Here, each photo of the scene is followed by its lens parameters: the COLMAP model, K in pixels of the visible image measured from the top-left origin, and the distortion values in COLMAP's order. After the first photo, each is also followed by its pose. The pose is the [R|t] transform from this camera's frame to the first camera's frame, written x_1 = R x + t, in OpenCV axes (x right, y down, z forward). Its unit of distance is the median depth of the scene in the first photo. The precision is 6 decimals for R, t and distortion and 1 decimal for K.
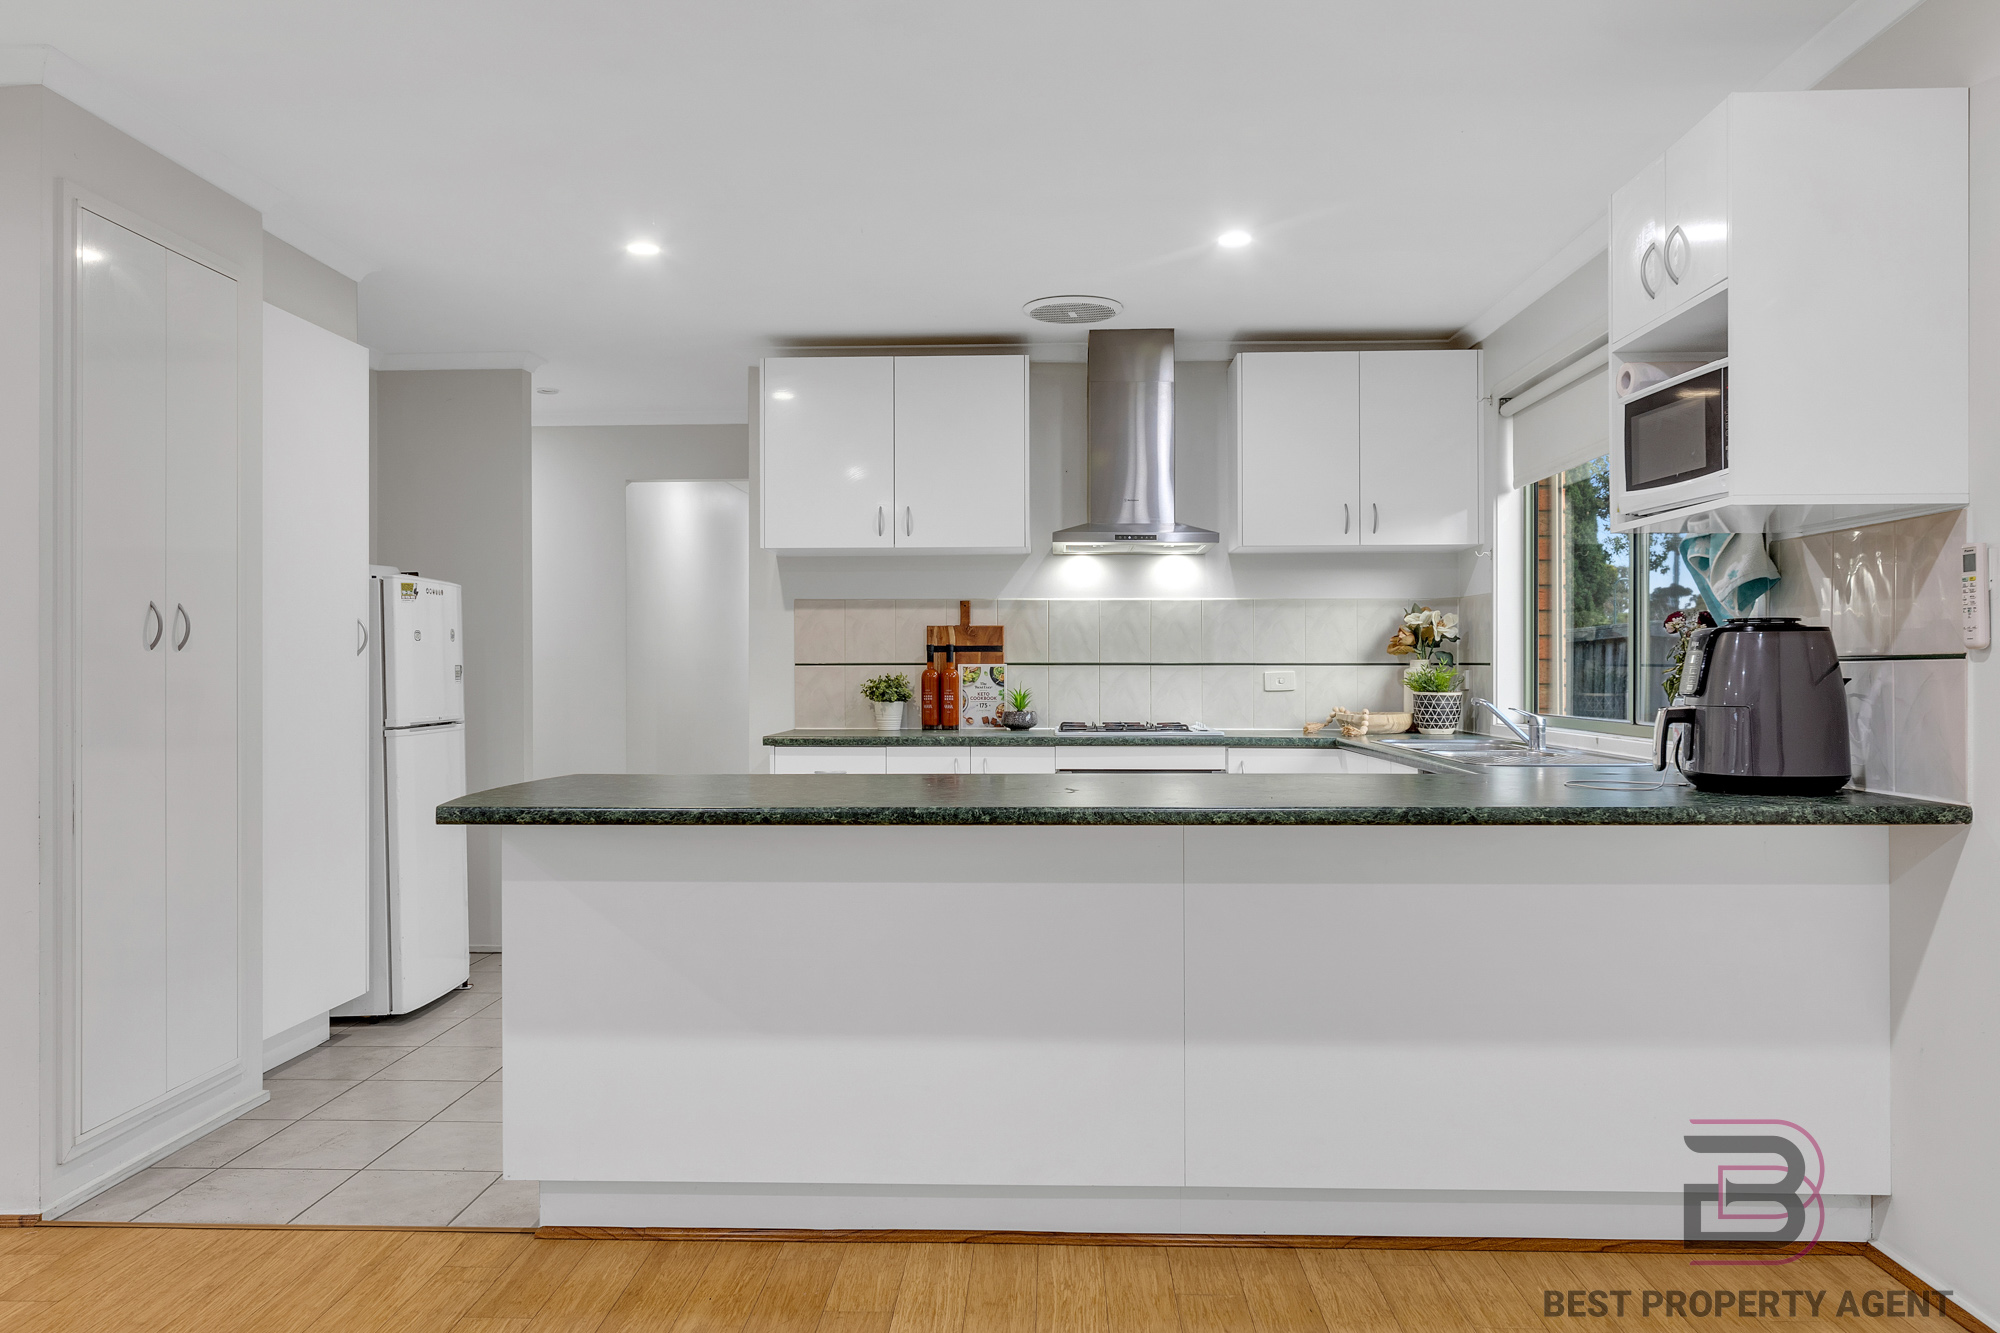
lens RADIAL K [[1210.8, 0, 993.2], [0, 1210.8, 668.5], [0, 0, 1]] dist [0.002481, 0.000221]
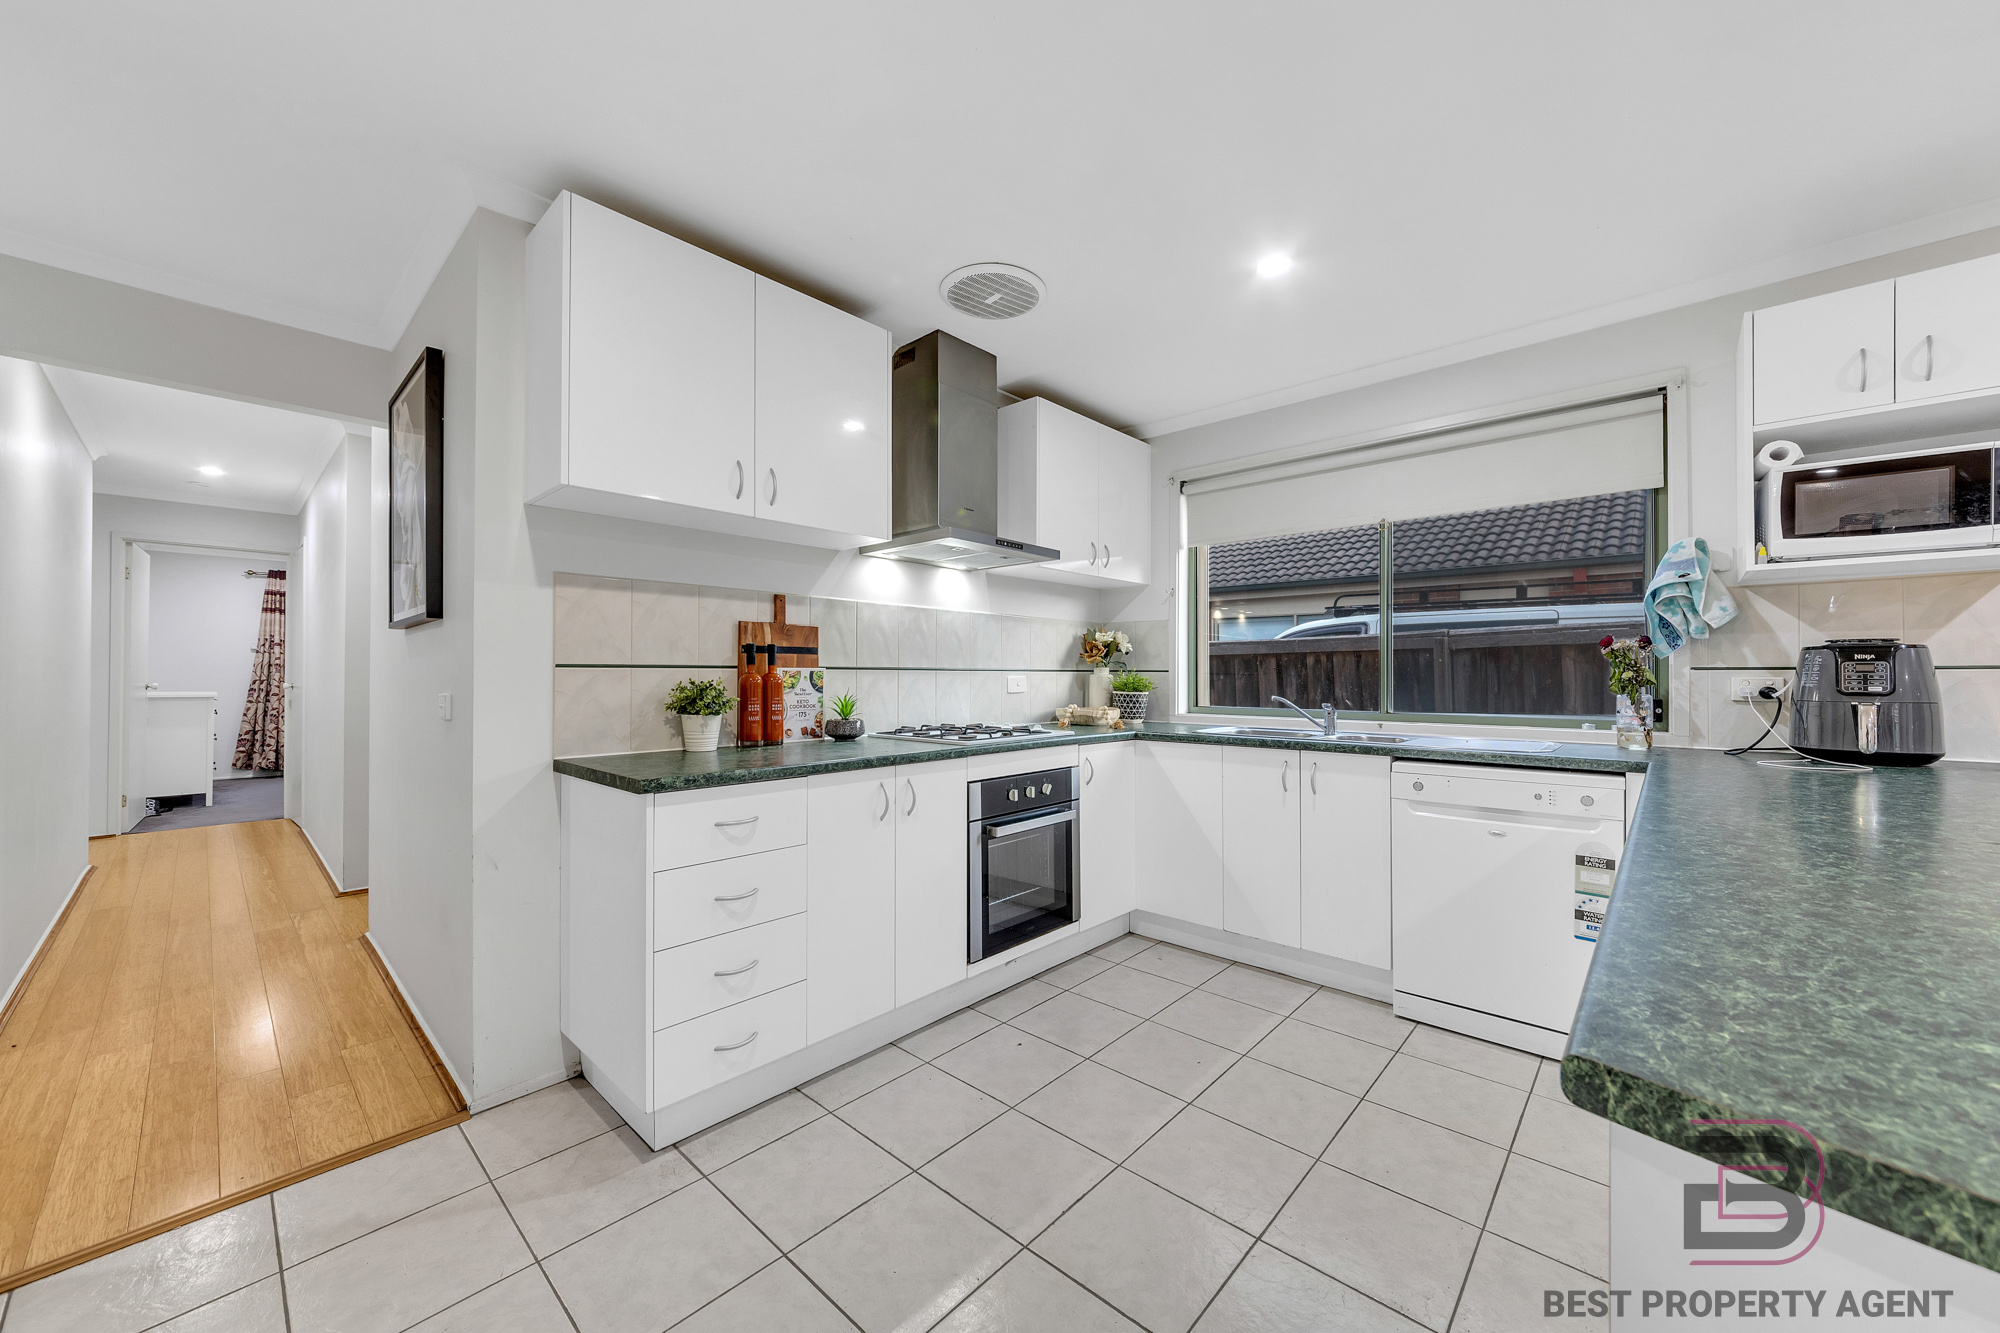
lens RADIAL K [[716.6, 0, 990.3], [0, 716.6, 667.2], [0, 0, 1]] dist [0.001890, 0.000259]
pose [[0.666452, 0.010282, 0.745477, -0.306946], [-0.002744, 0.999932, -0.011338, 0.001478], [-0.745543, 0.005511, 0.666434, 0.548636]]
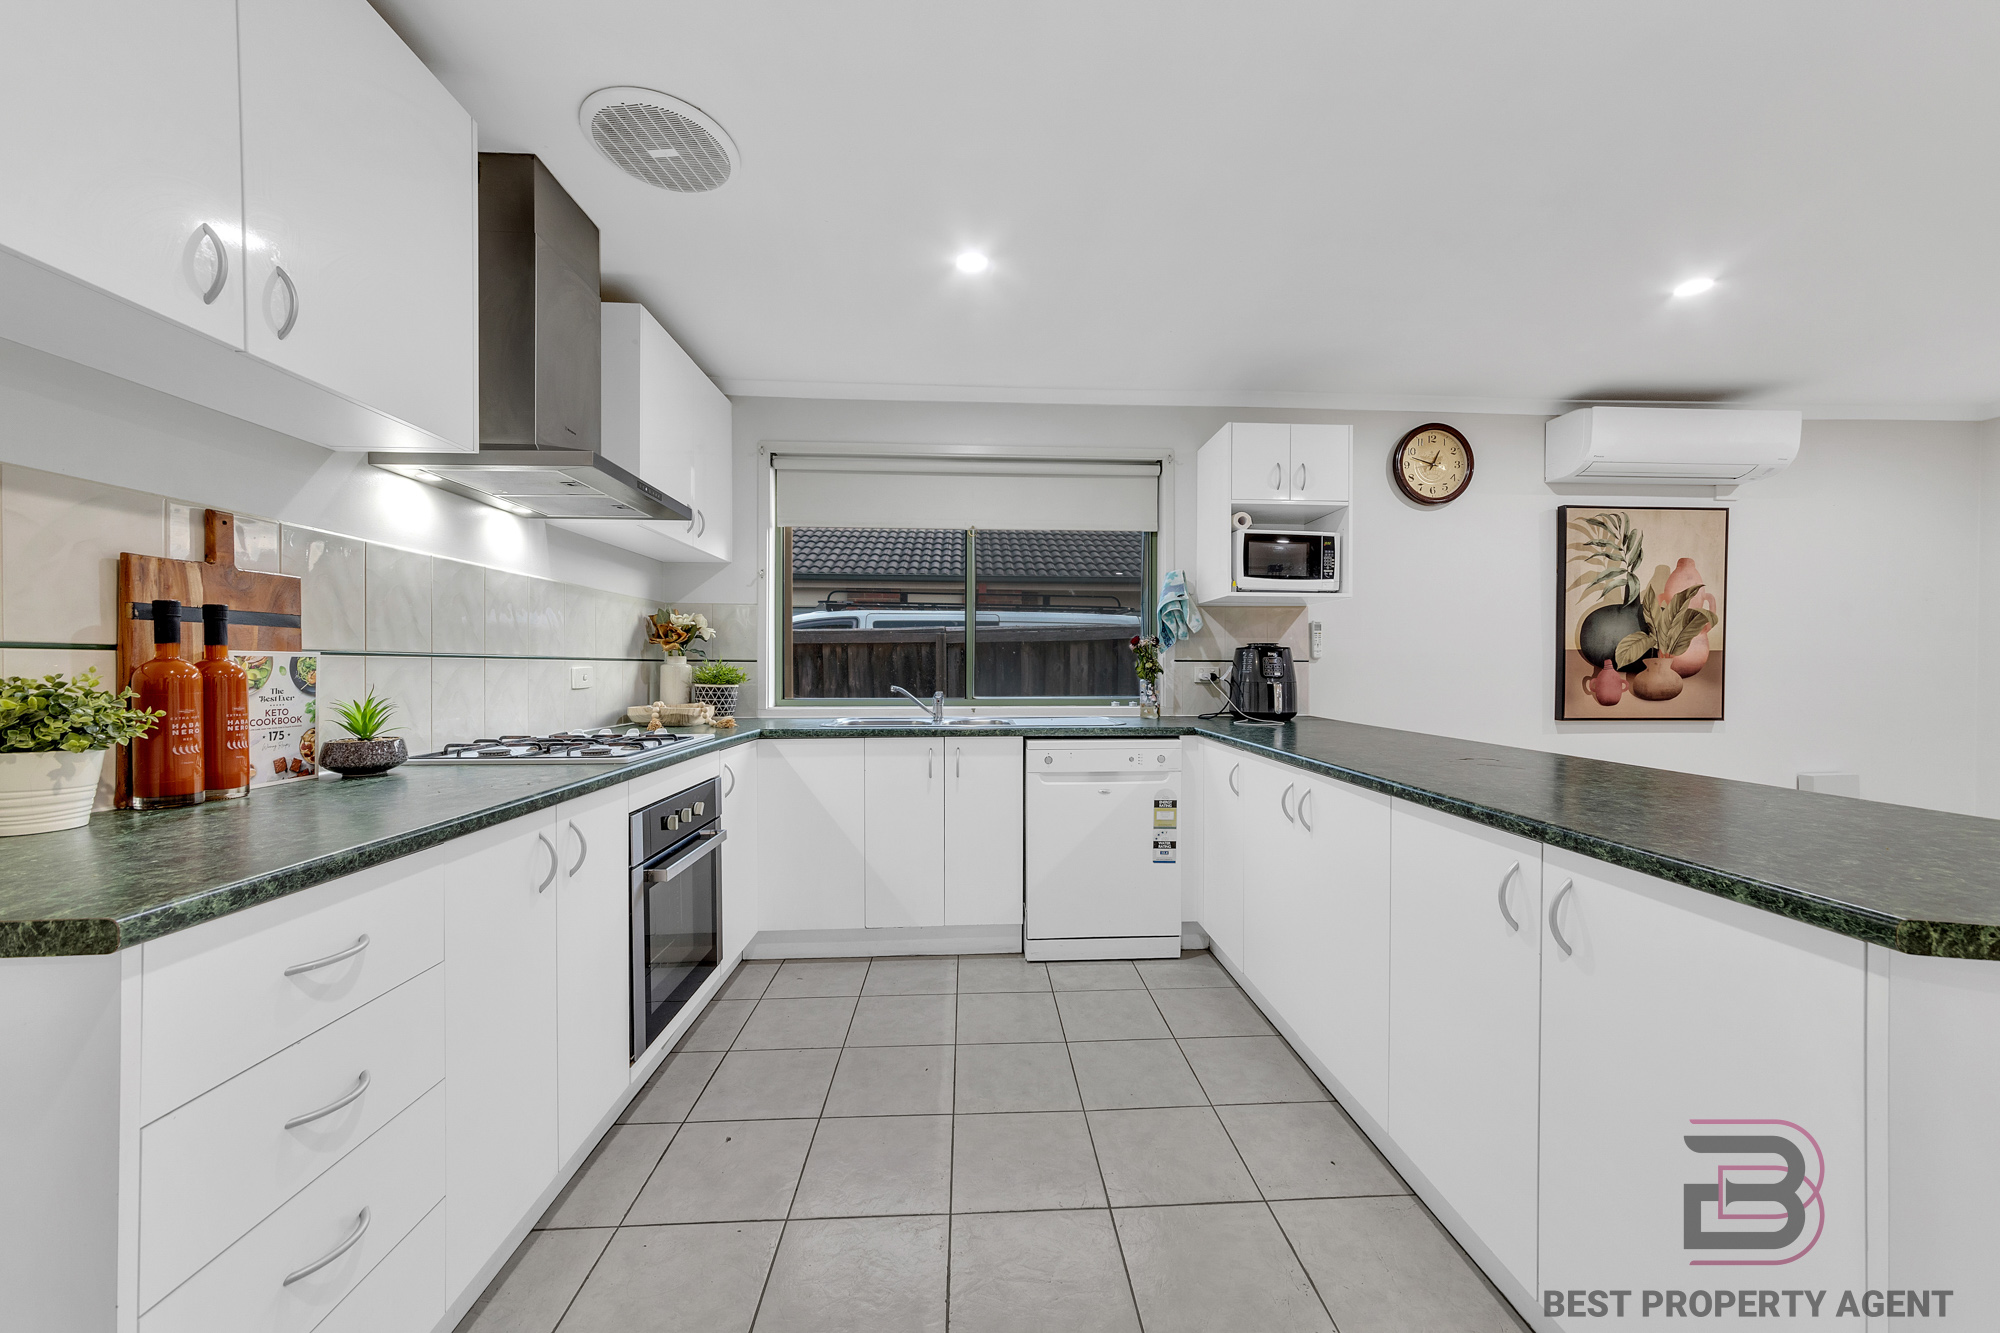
lens RADIAL K [[716.6, 0, 986.5], [0, 716.6, 668.5], [0, 0, 1]] dist [0.001890, 0.000259]
pose [[-0.058594, -0.001520, 0.998281, -0.313002], [-0.001928, 0.999997, 0.001410, 0.002445], [-0.998280, -0.001842, -0.058597, 0.731095]]
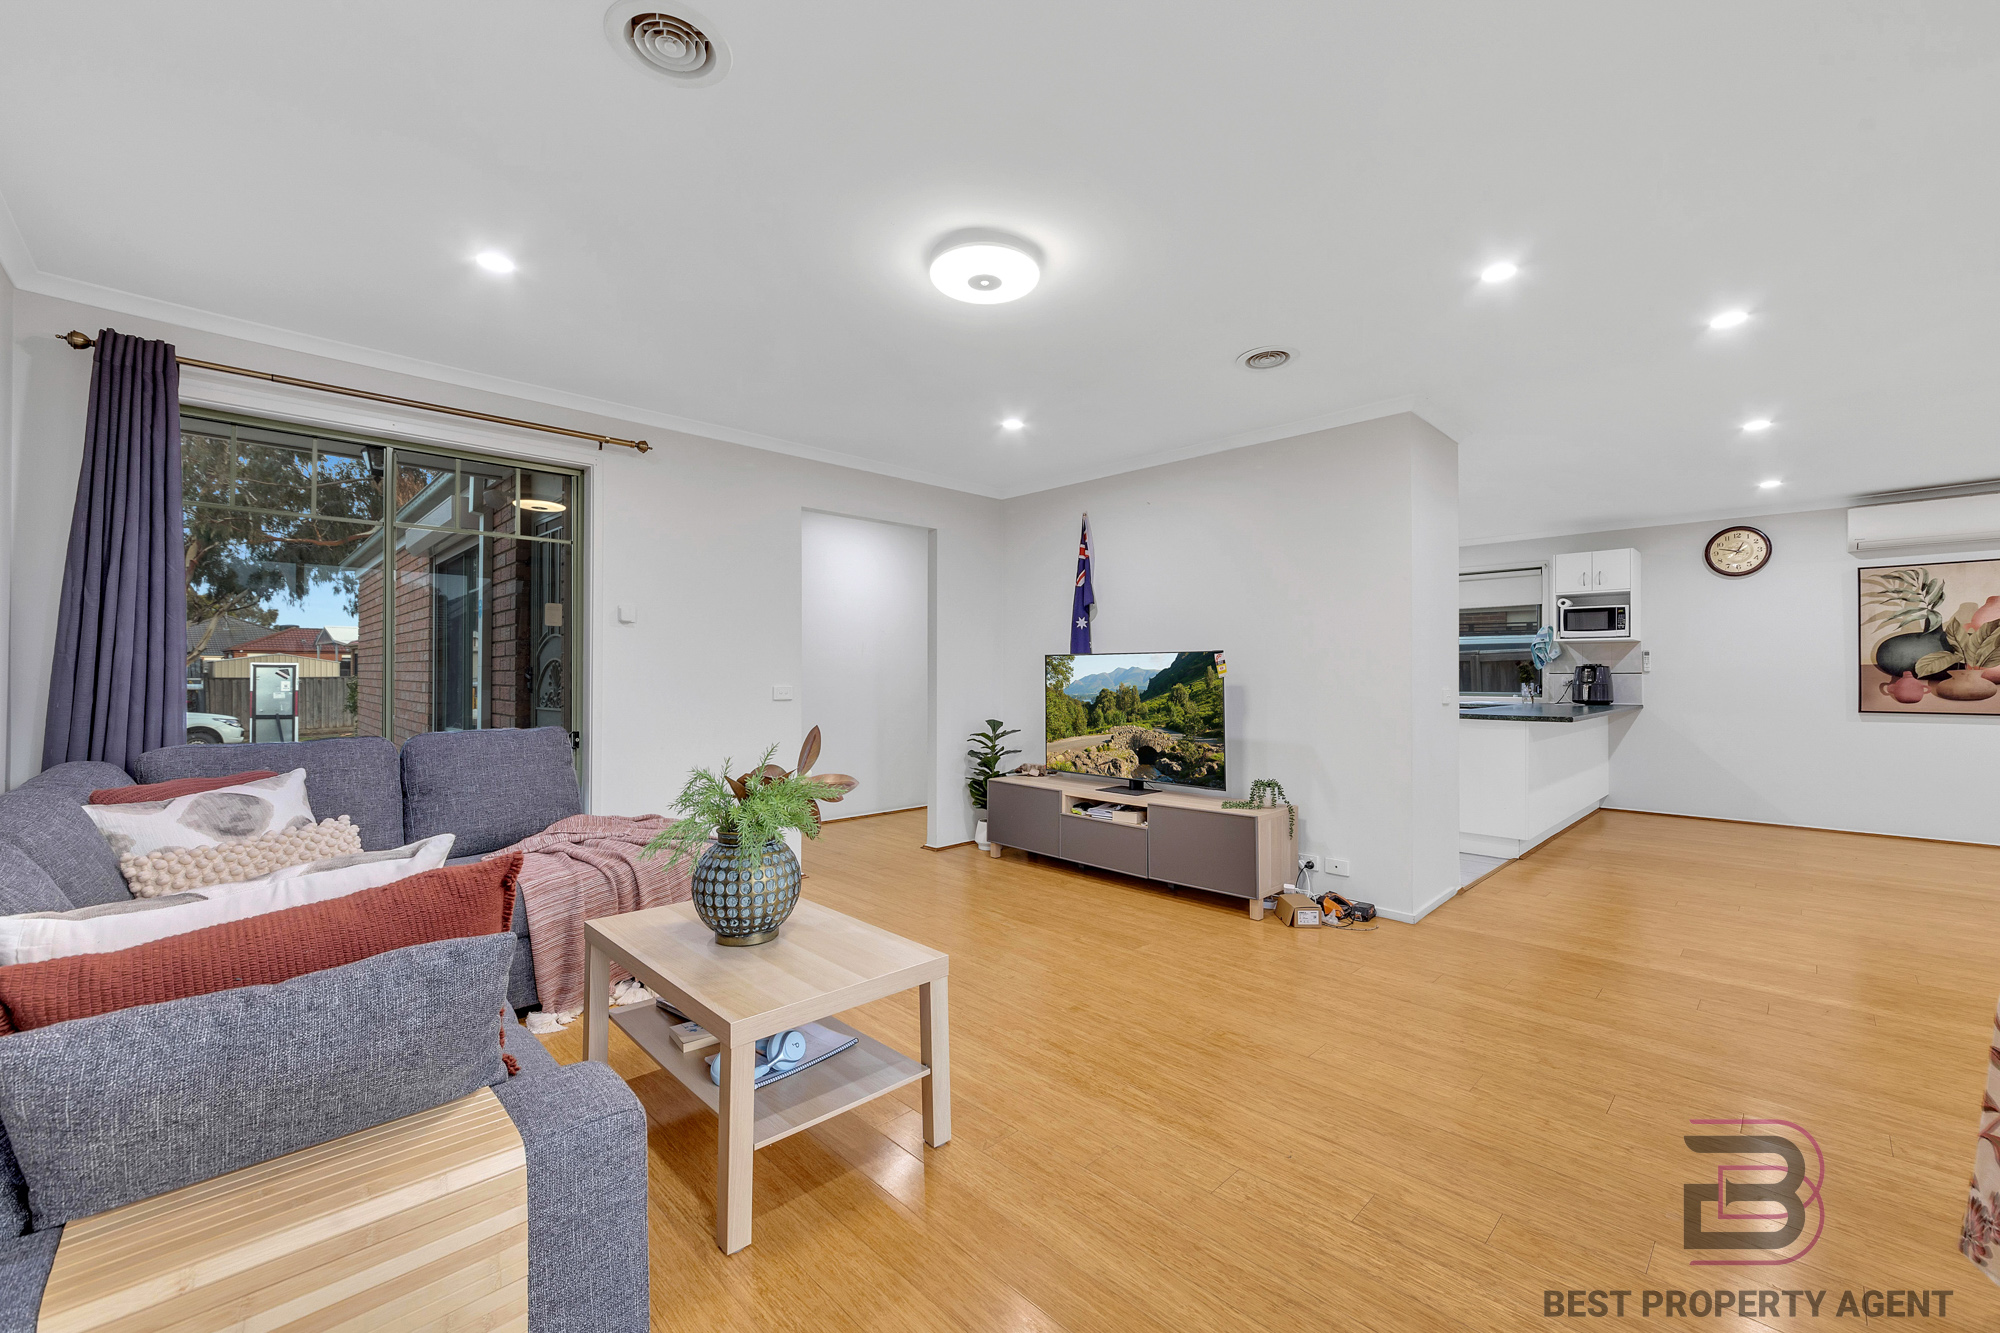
lens RADIAL K [[804.4, 0, 1001.5], [0, 804.4, 670.2], [0, 0, 1]] dist [-0.021099, -0.000411]
pose [[0.674320, 0.004126, 0.738427, -1.289764], [0.000553, 0.999981, -0.006093, -0.001663], [-0.738439, 0.004517, 0.674306, 0.296023]]
